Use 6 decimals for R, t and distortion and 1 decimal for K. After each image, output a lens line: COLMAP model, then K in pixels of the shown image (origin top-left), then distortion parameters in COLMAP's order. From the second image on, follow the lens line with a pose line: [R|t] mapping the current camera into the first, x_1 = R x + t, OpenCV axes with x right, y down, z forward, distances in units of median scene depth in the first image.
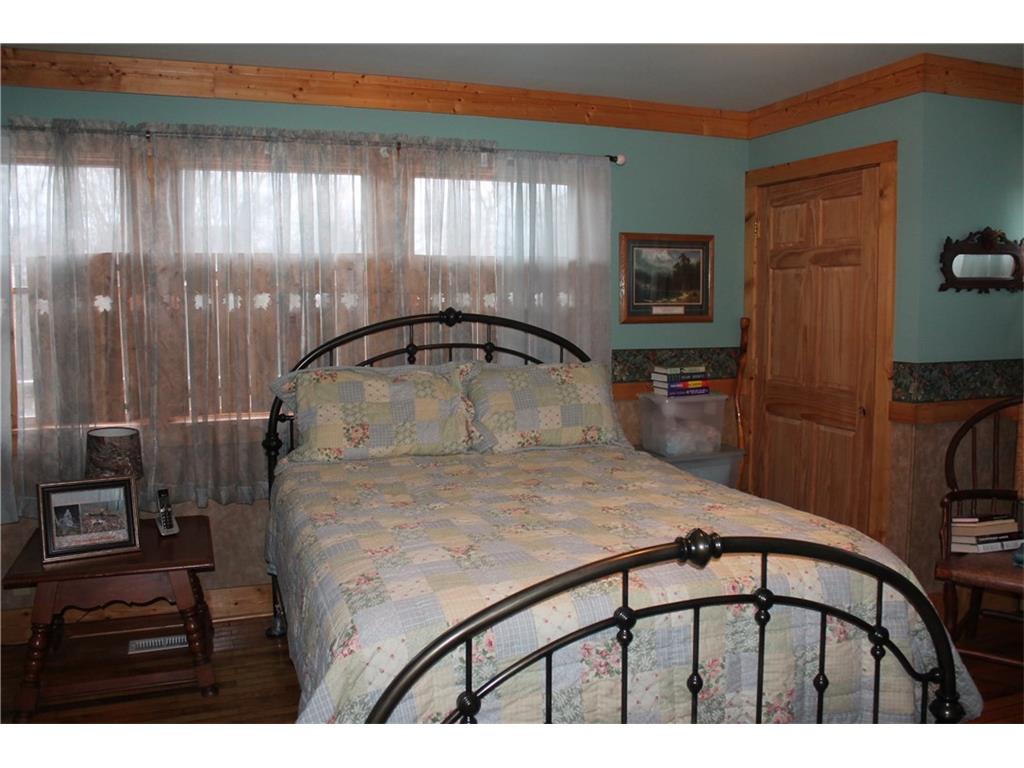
lens RADIAL K [[874.6, 0, 519.8], [0, 874.6, 370.4], [0, 0, 1]] dist [-0.168657, 0.155488]
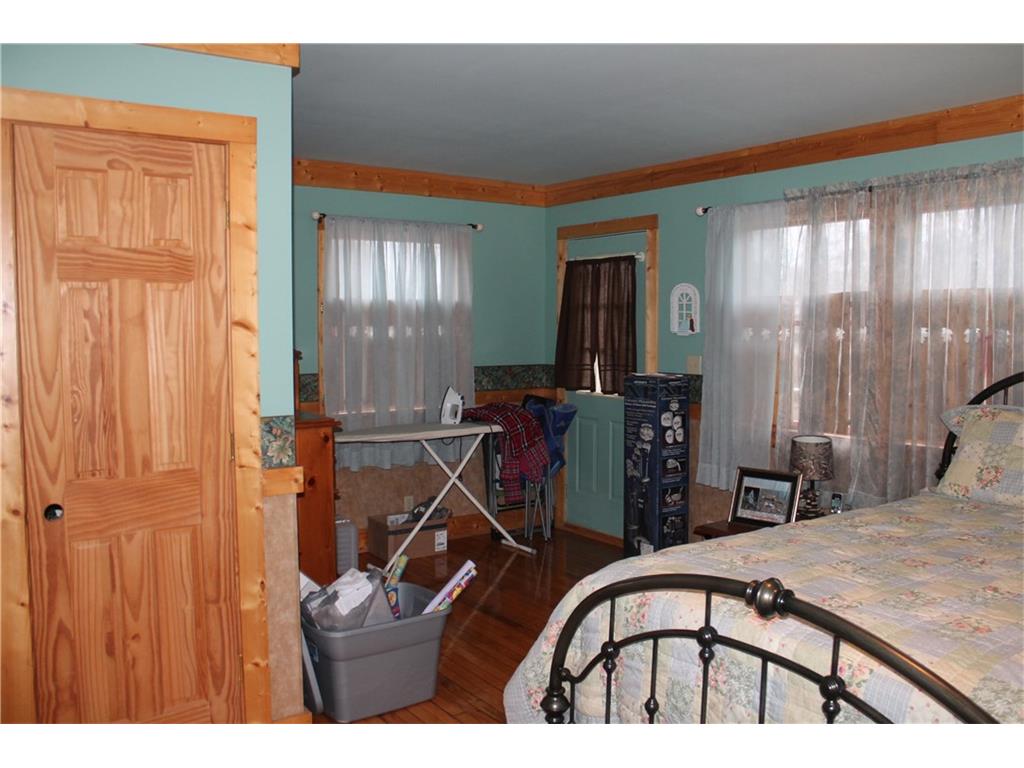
lens RADIAL K [[874.6, 0, 519.8], [0, 874.6, 370.4], [0, 0, 1]] dist [-0.168657, 0.155488]
pose [[0.228122, 0.048523, -0.972423, 0.614986], [-0.086329, 0.995832, 0.029438, -0.025885], [0.969798, 0.077233, 0.231360, 0.296466]]
